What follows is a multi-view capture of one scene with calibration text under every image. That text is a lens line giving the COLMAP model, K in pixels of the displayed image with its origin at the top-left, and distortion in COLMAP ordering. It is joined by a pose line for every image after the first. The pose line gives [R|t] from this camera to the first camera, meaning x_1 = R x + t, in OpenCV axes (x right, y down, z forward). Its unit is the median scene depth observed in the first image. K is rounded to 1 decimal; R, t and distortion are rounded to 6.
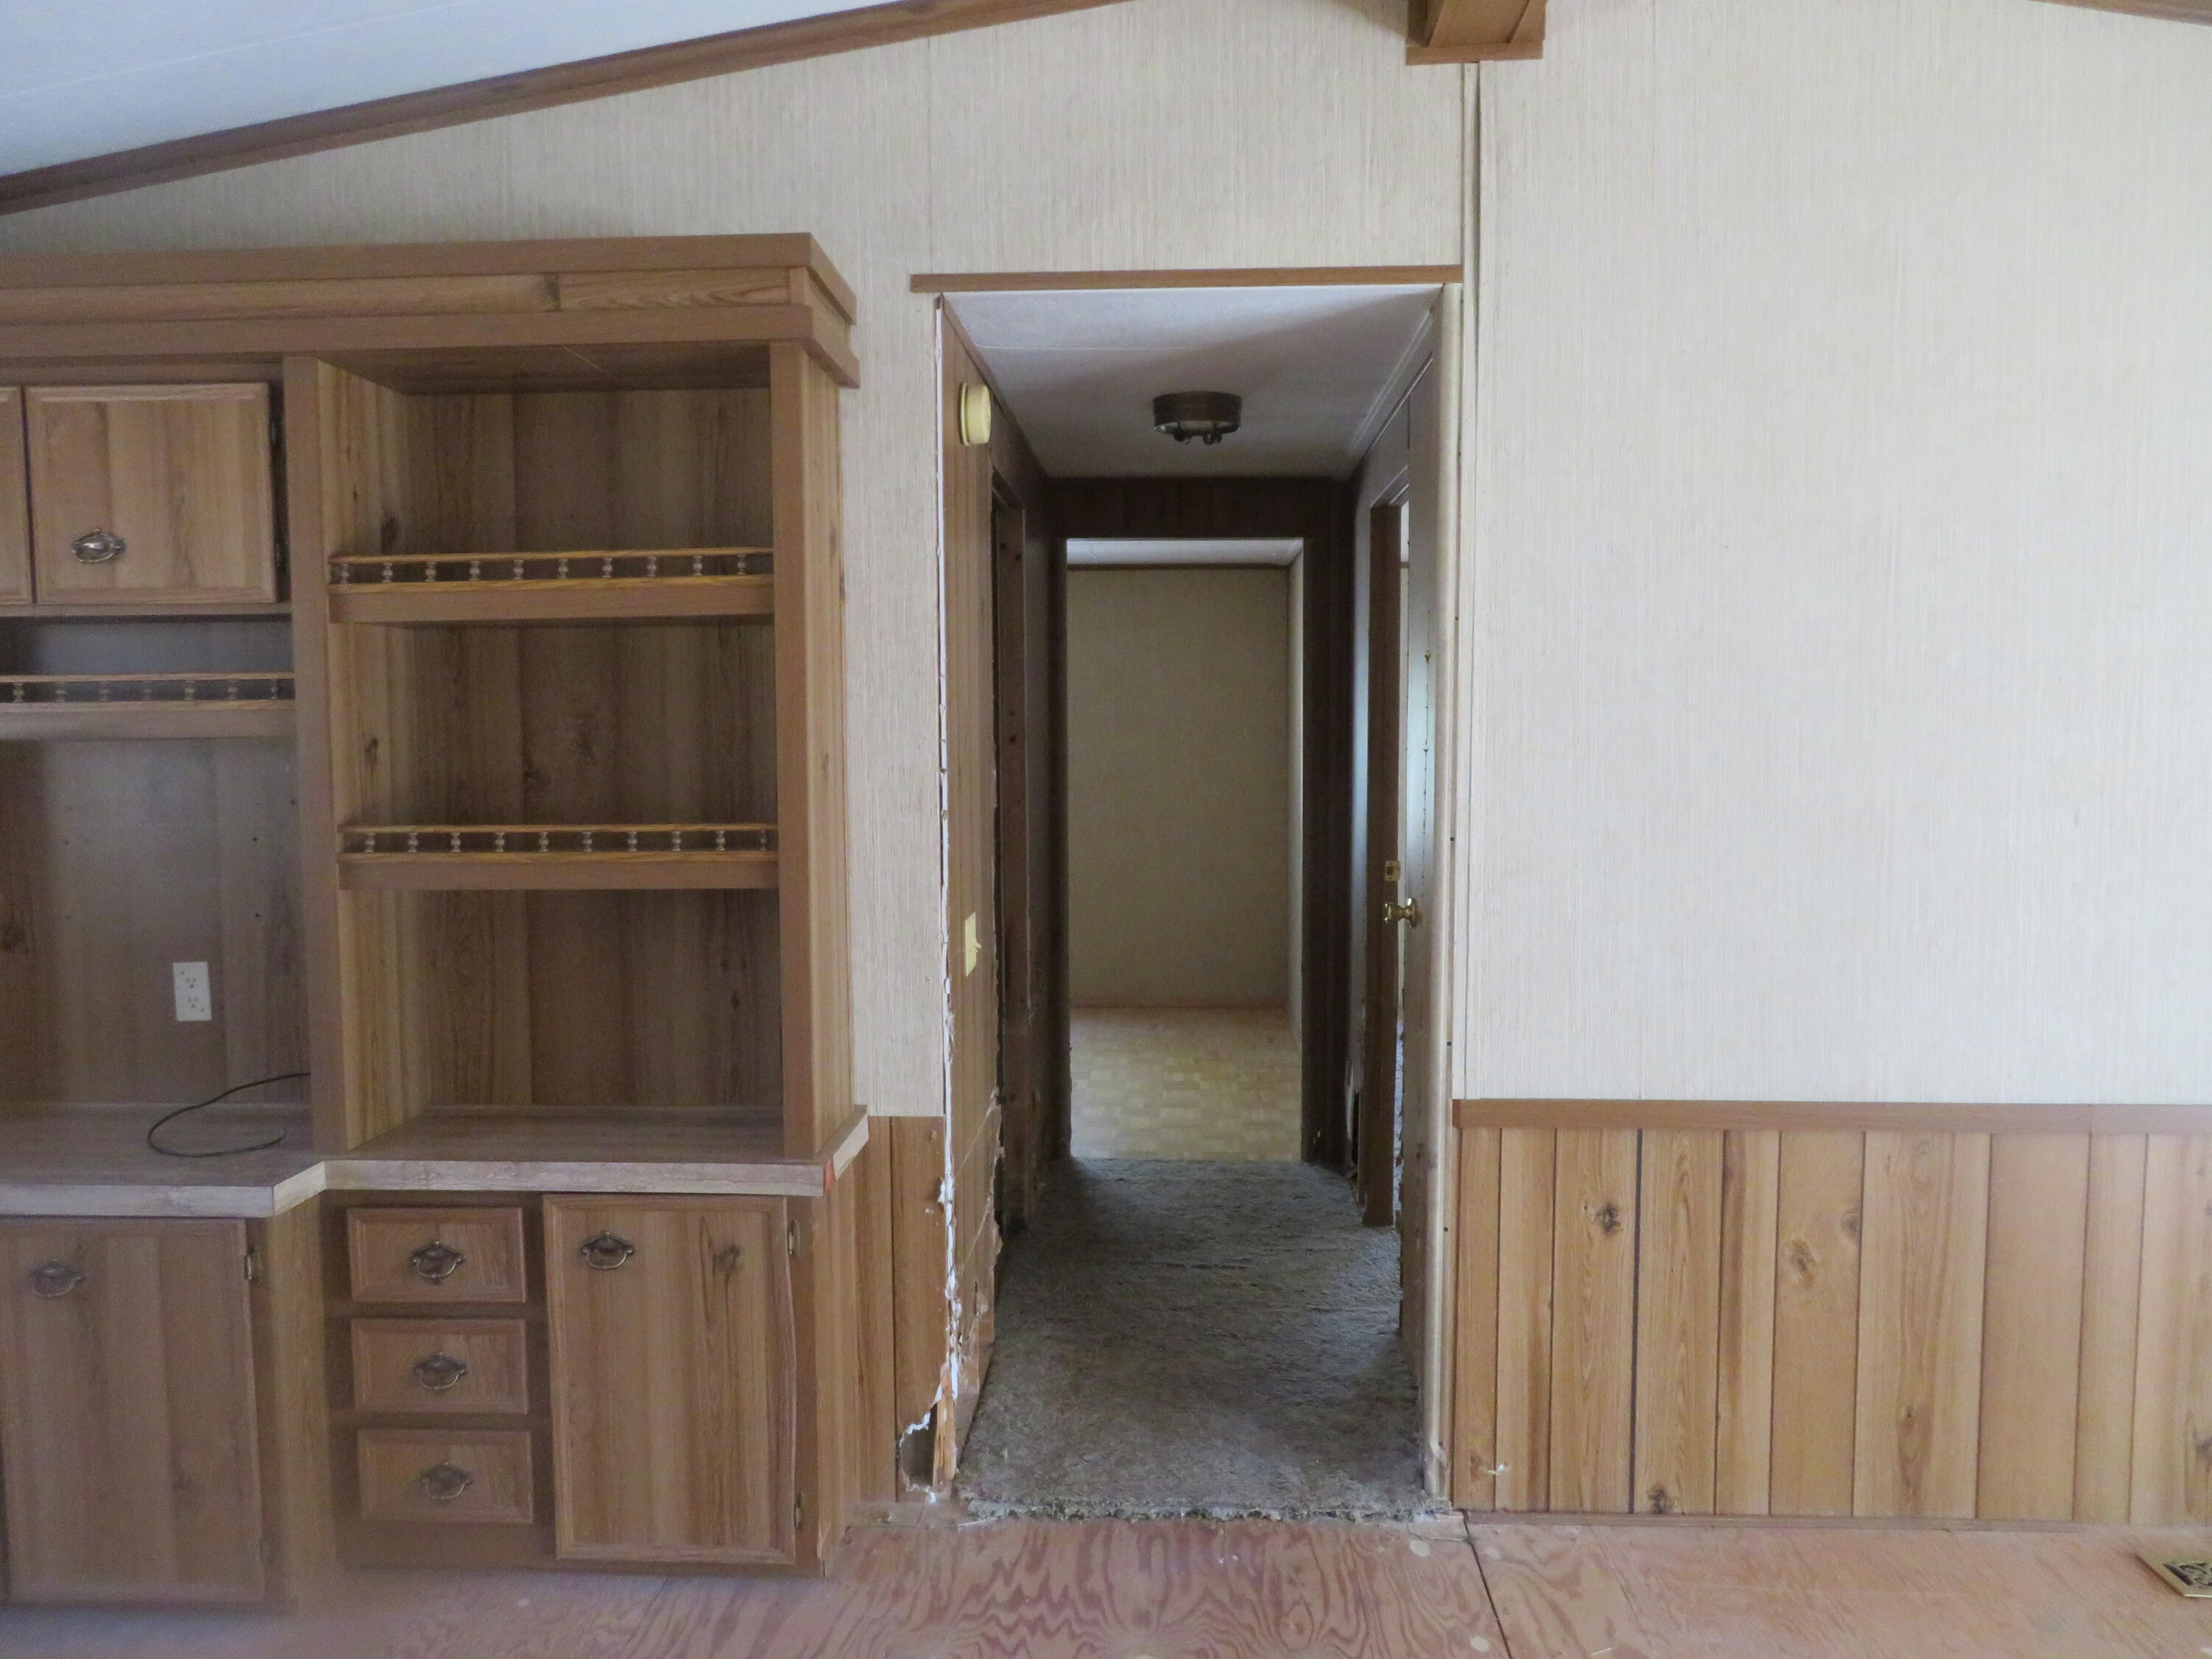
lens RADIAL K [[1593.6, 0, 1106.0], [0, 1593.6, 829.5], [0, 0, 1]] dist [-0.001029, -0.001098]
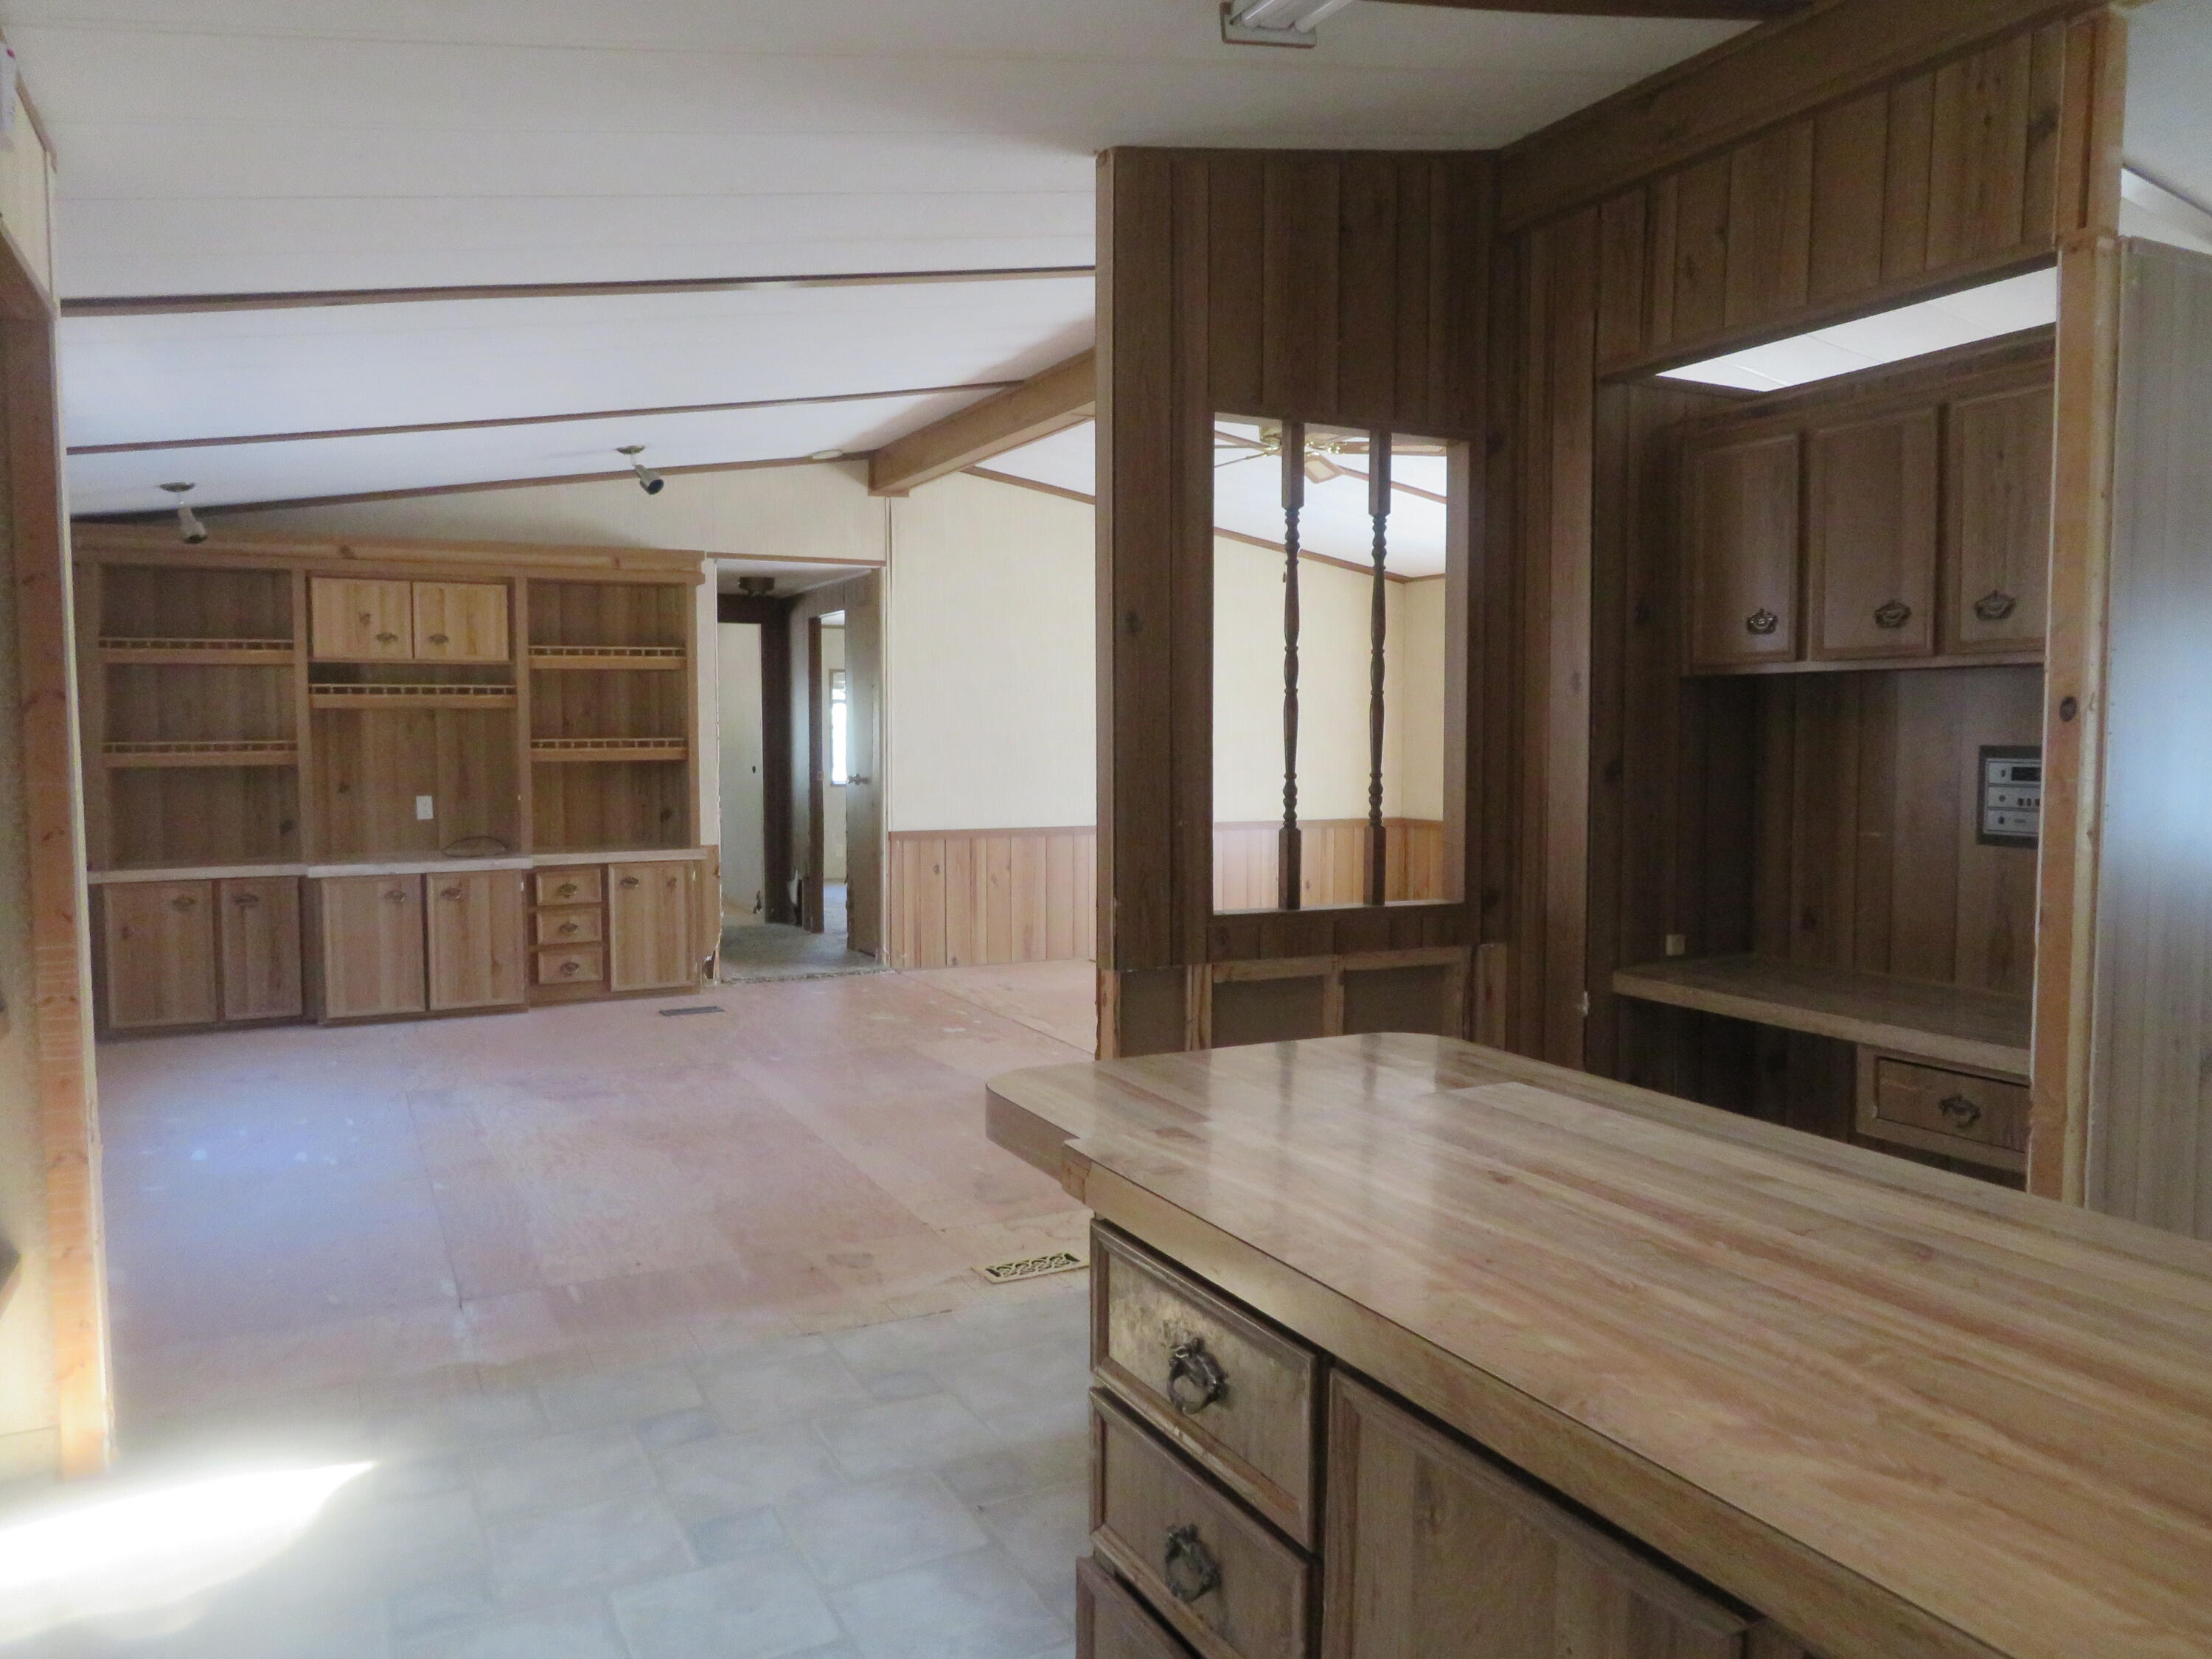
lens RADIAL K [[1593.6, 0, 1106.0], [0, 1593.6, 829.5], [0, 0, 1]] dist [-0.001029, -0.001098]
pose [[0.871538, -0.028261, 0.489513, -0.970033], [0.029337, 0.999555, 0.005475, 0.172164], [-0.489449, 0.009589, 0.871979, -1.978972]]
